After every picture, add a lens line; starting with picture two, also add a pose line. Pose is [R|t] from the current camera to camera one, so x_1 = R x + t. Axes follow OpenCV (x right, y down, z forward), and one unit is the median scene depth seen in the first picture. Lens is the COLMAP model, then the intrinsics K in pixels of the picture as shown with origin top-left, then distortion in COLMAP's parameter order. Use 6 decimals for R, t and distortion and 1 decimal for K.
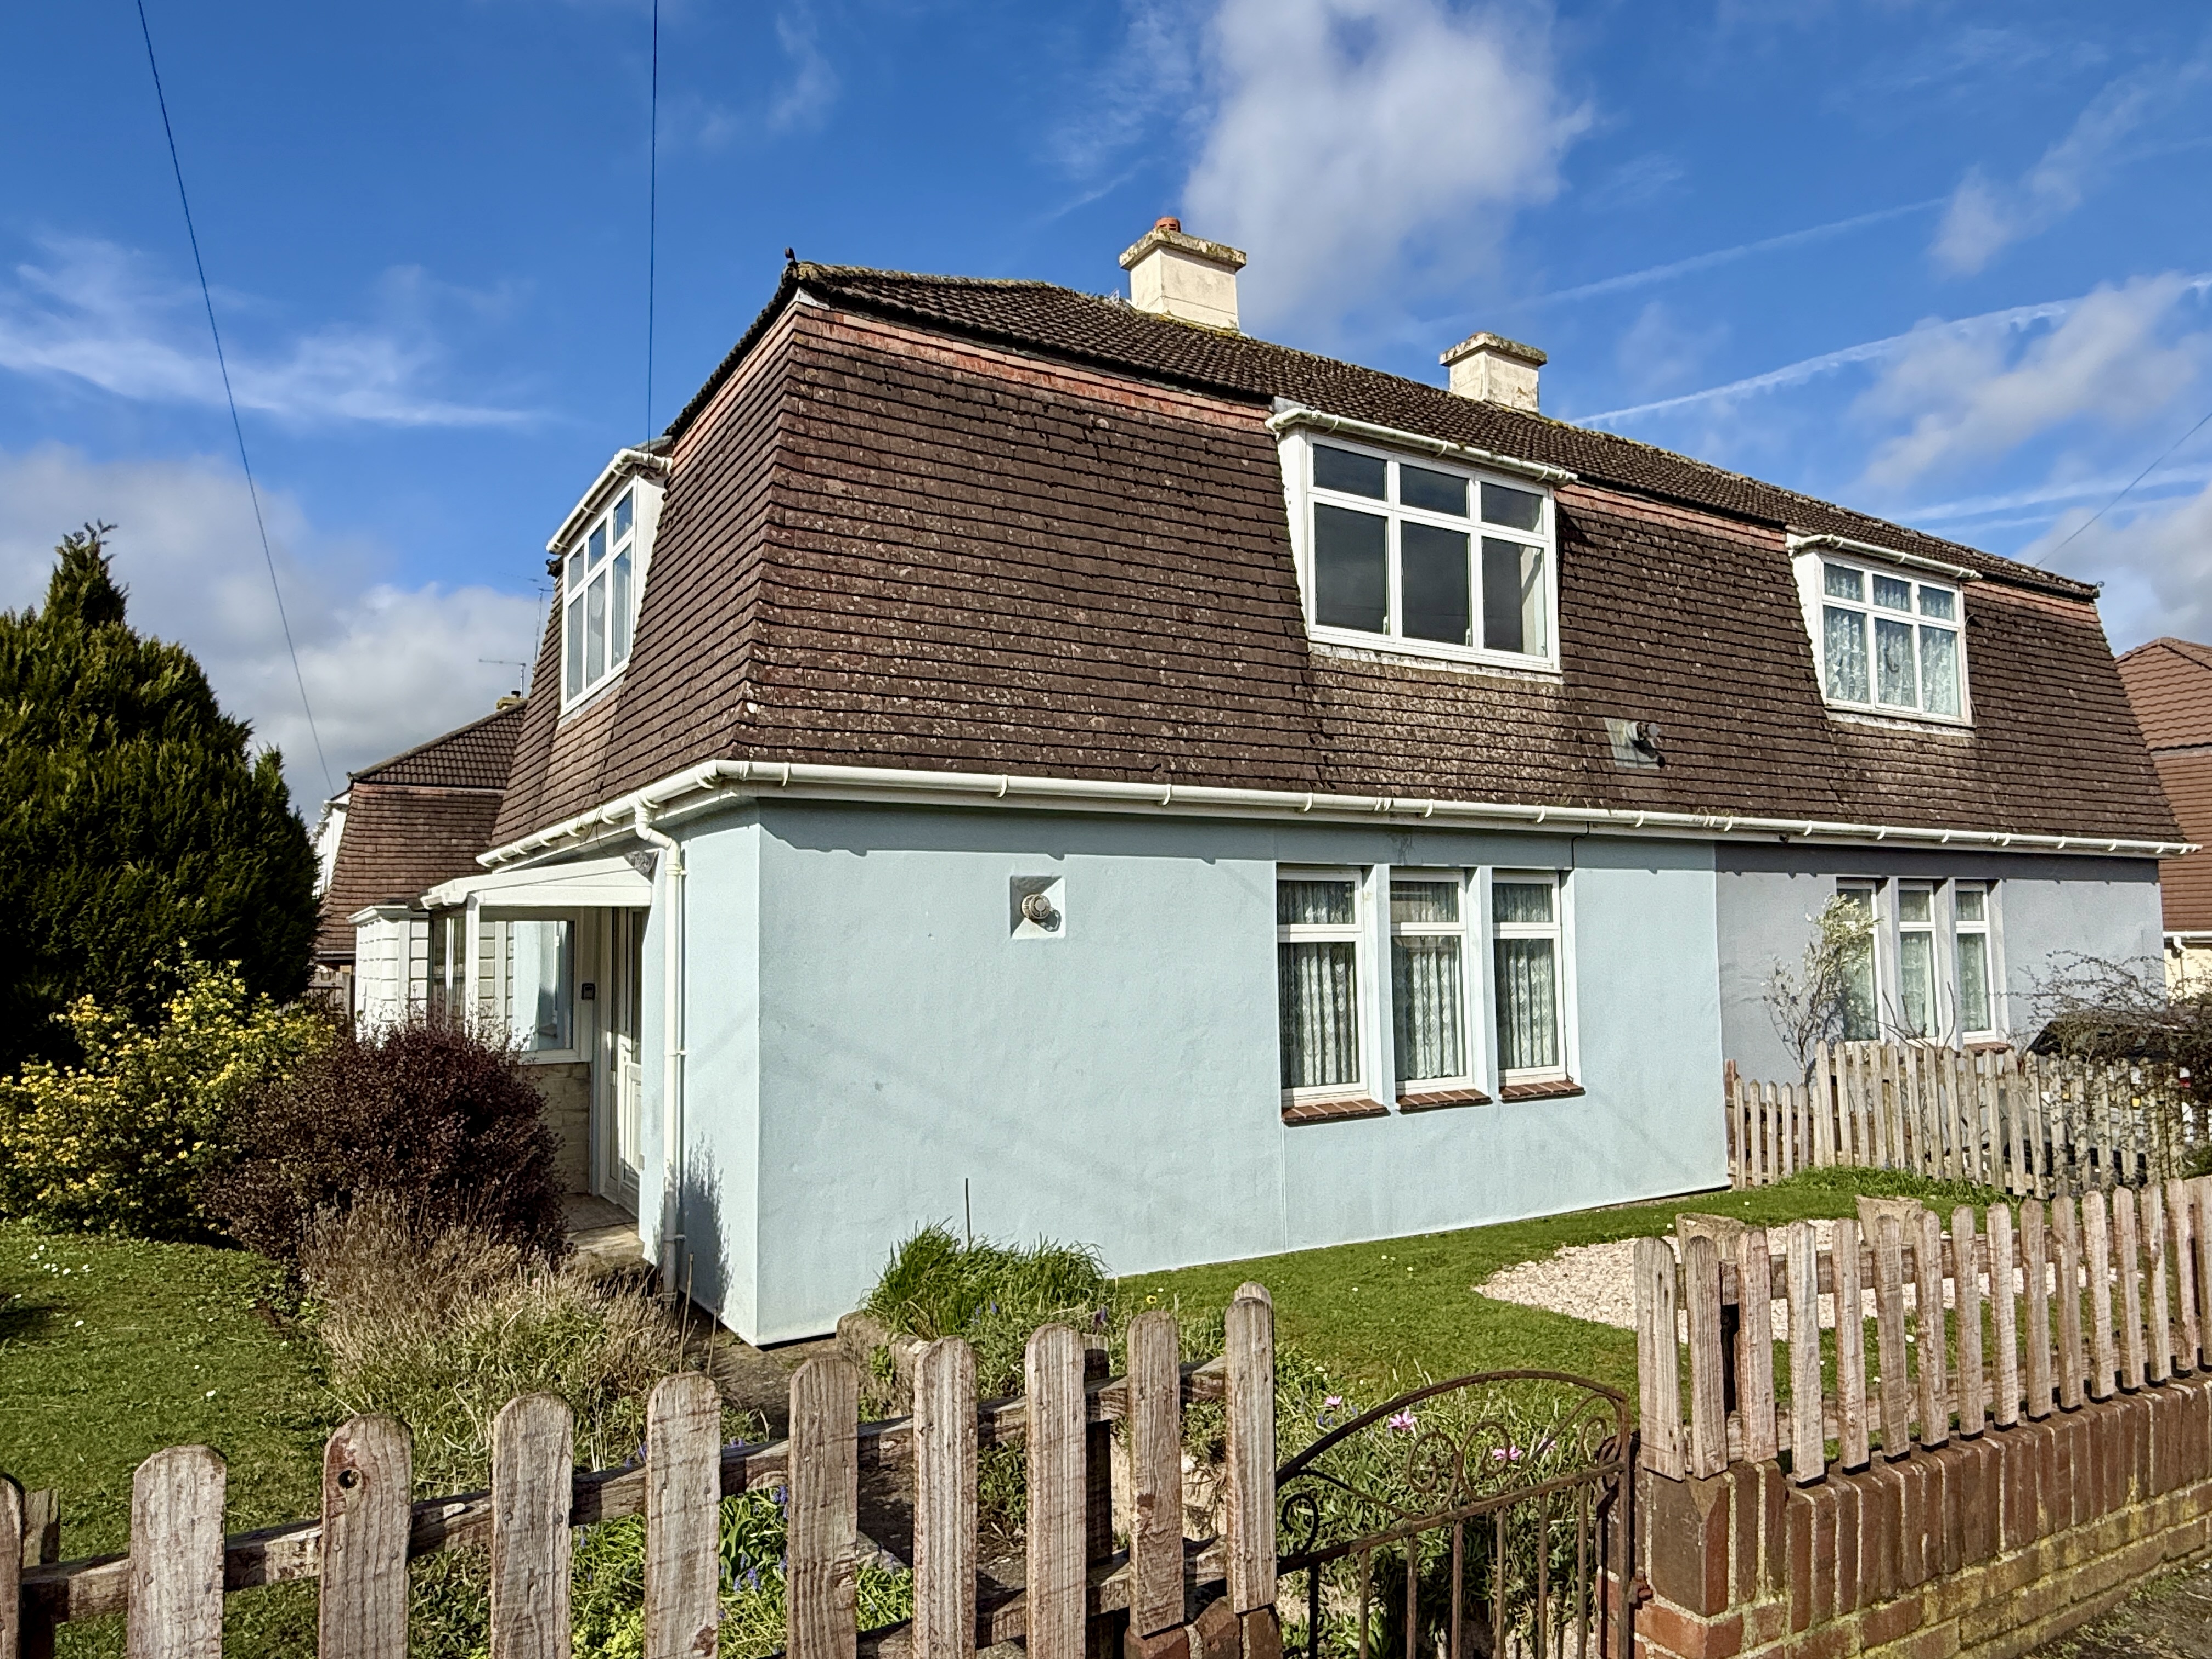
lens RADIAL K [[1394.9, 0, 1100.4], [0, 1394.9, 837.9], [0, 0, 1]] dist [-0.001494, -0.000093]
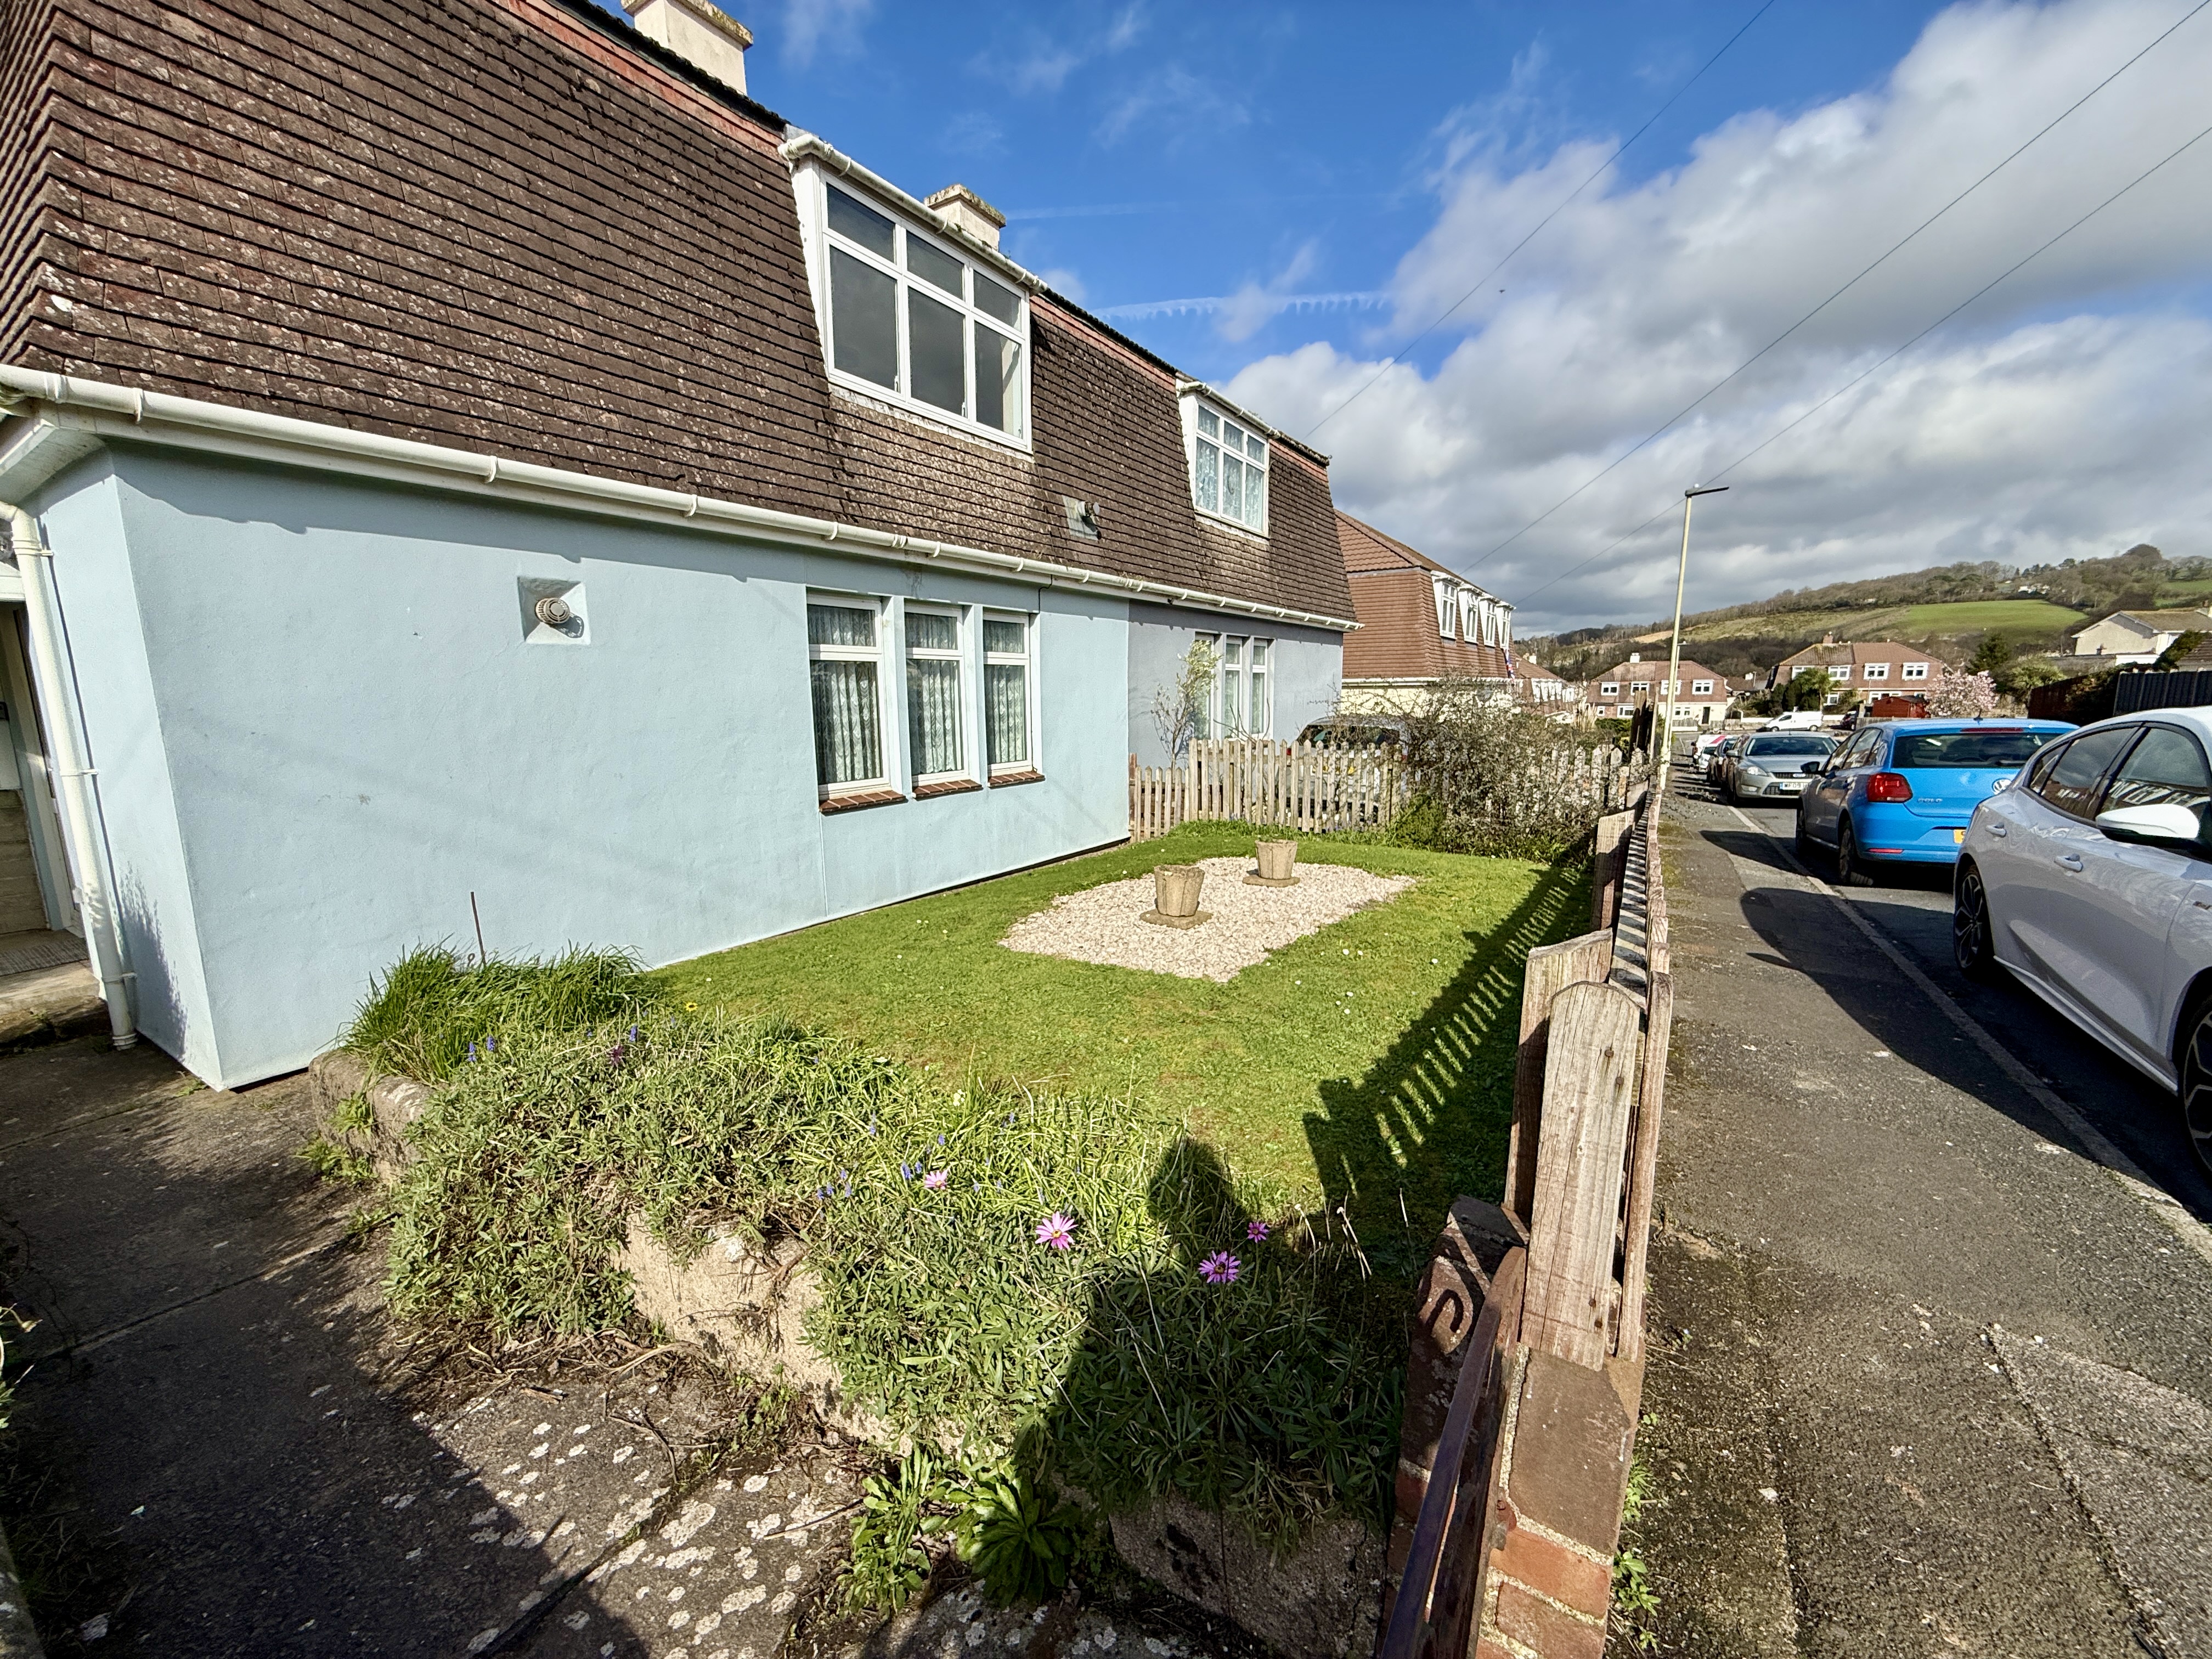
lens RADIAL K [[879.0, 0, 1098.7], [0, 879.0, 830.4], [0, 0, 1]] dist [-0.000992, 0.000040]
pose [[0.901172, -0.064330, 0.428660, 0.021479], [-0.034234, 0.975274, 0.218332, 0.044689], [-0.432107, -0.211430, 0.876688, 0.224569]]
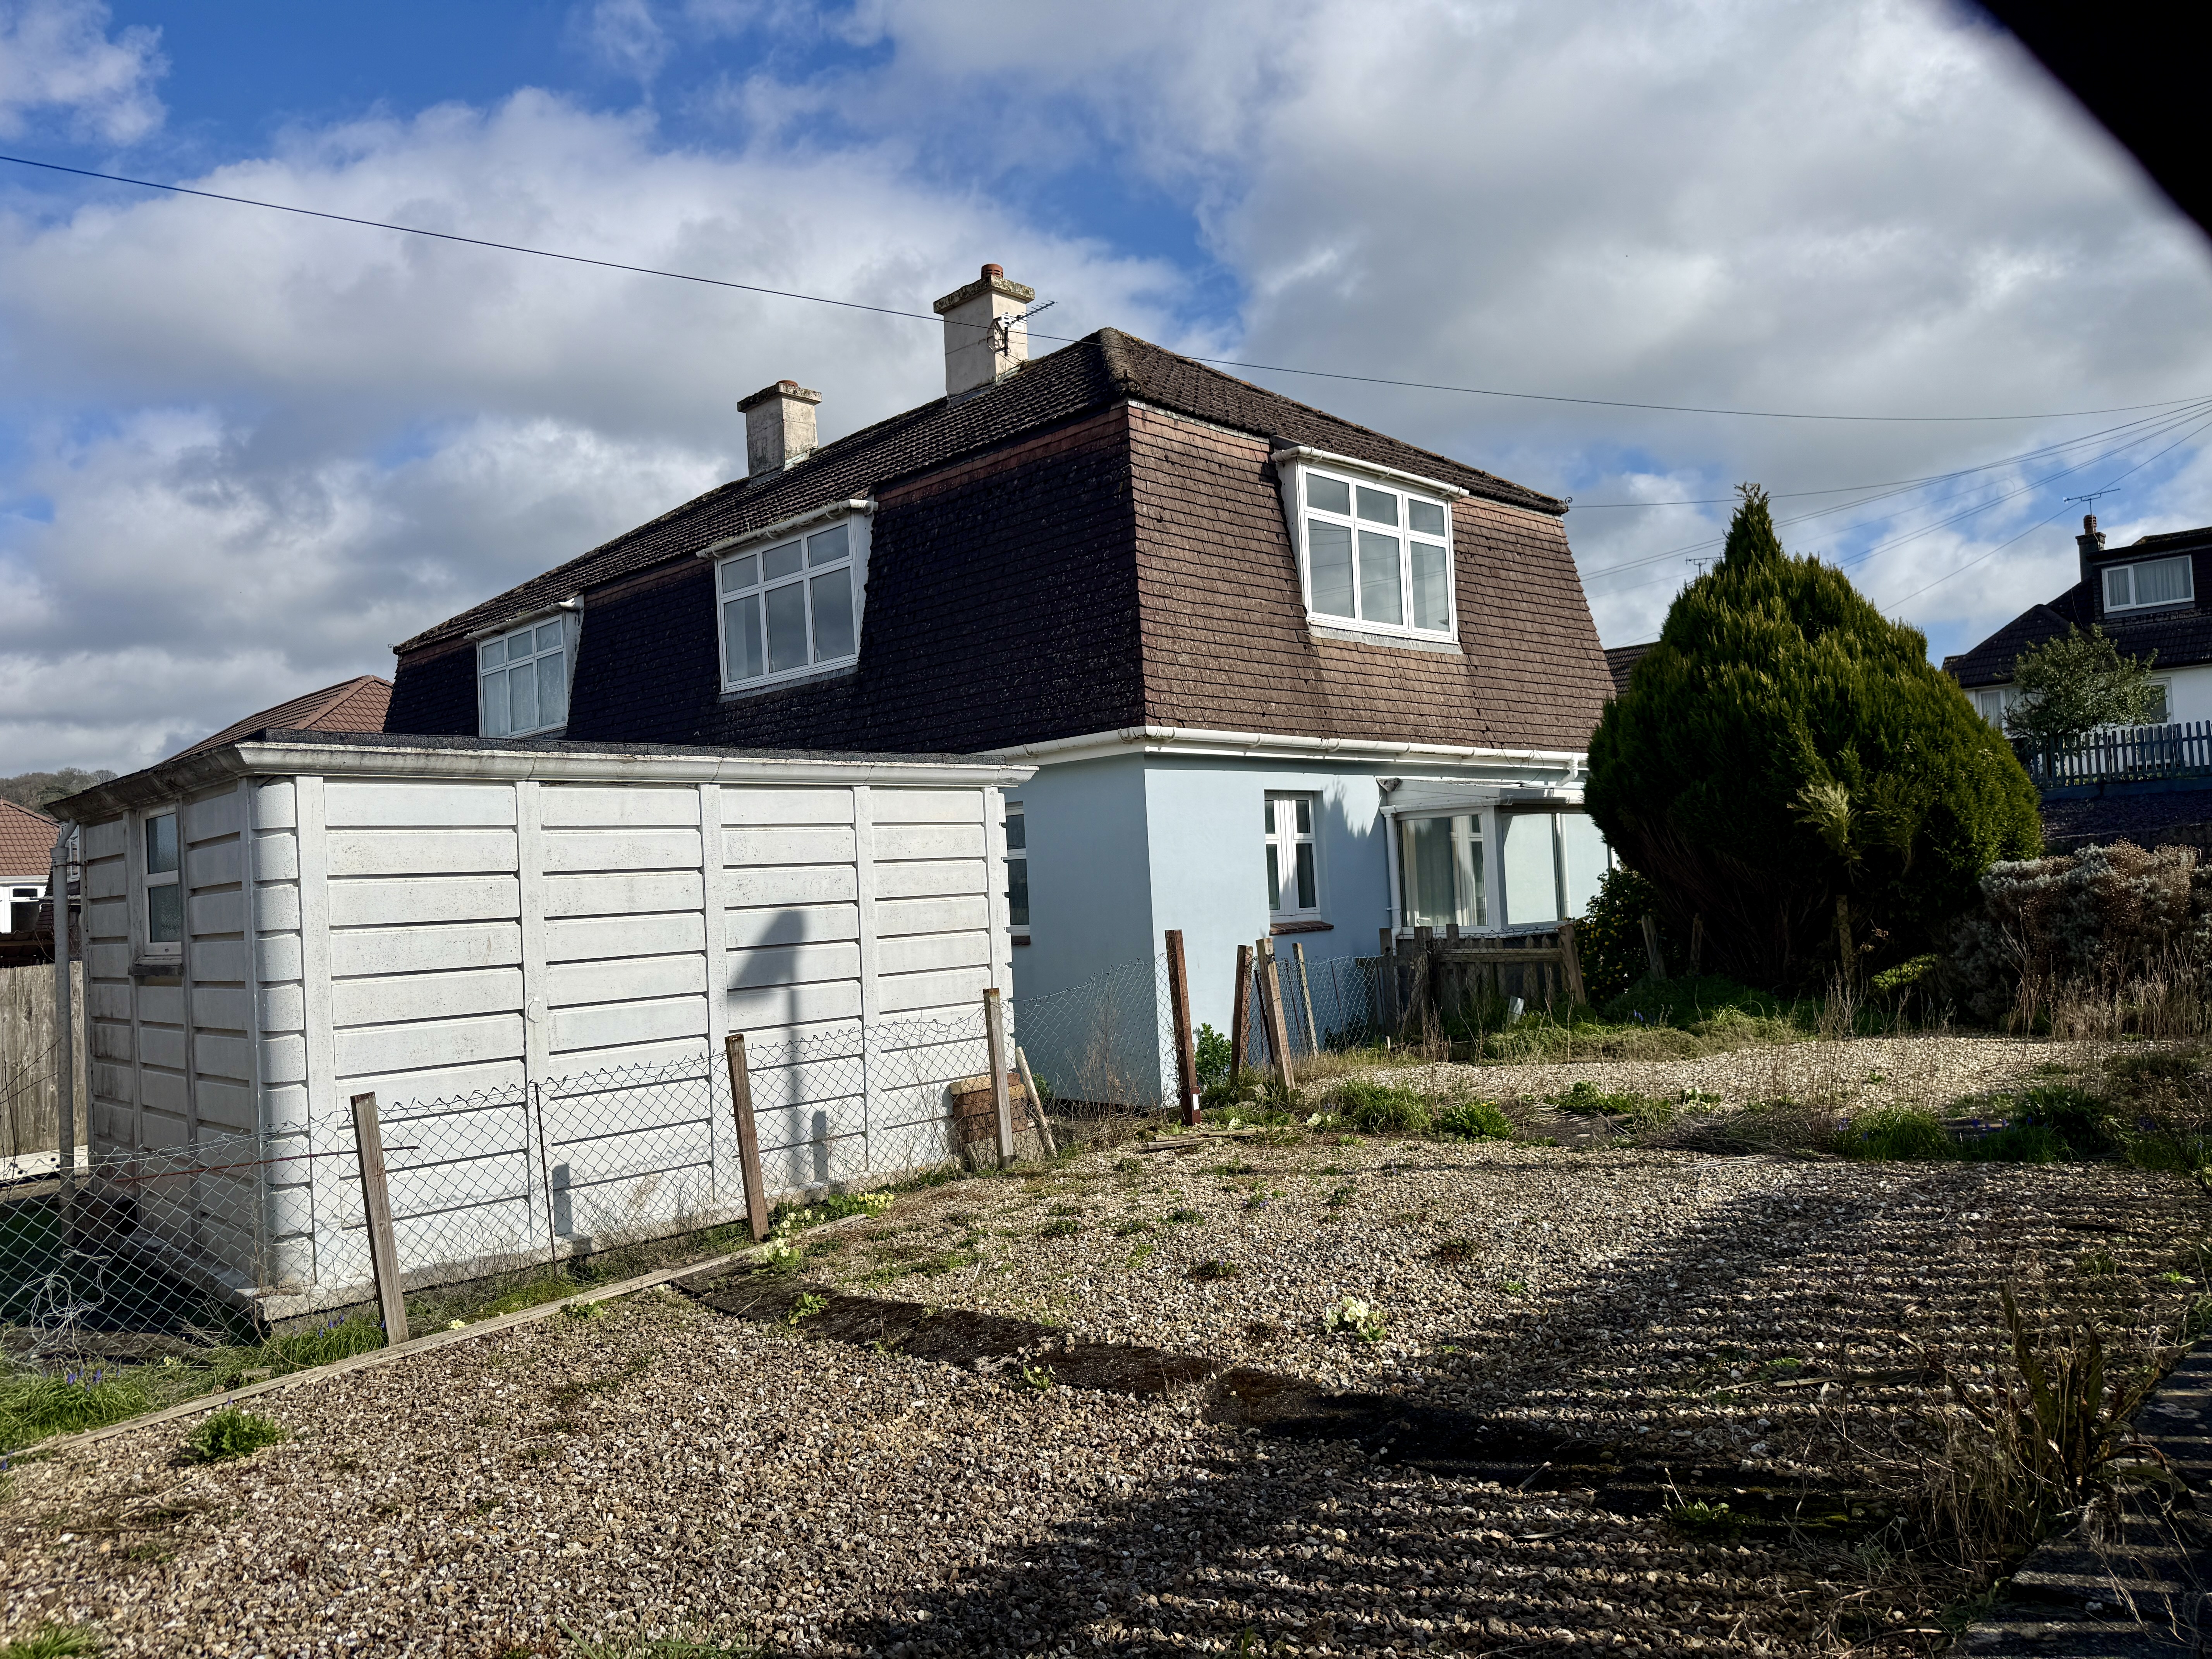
lens RADIAL K [[1538.7, 0, 1107.2], [0, 1538.7, 831.4], [0, 0, 1]] dist [-0.000601, -0.000286]
pose [[0.969392, -0.028842, 0.243818, -0.403371], [0.020920, 0.999168, 0.035016, 0.006258], [-0.244625, -0.028844, 0.969189, -0.393162]]
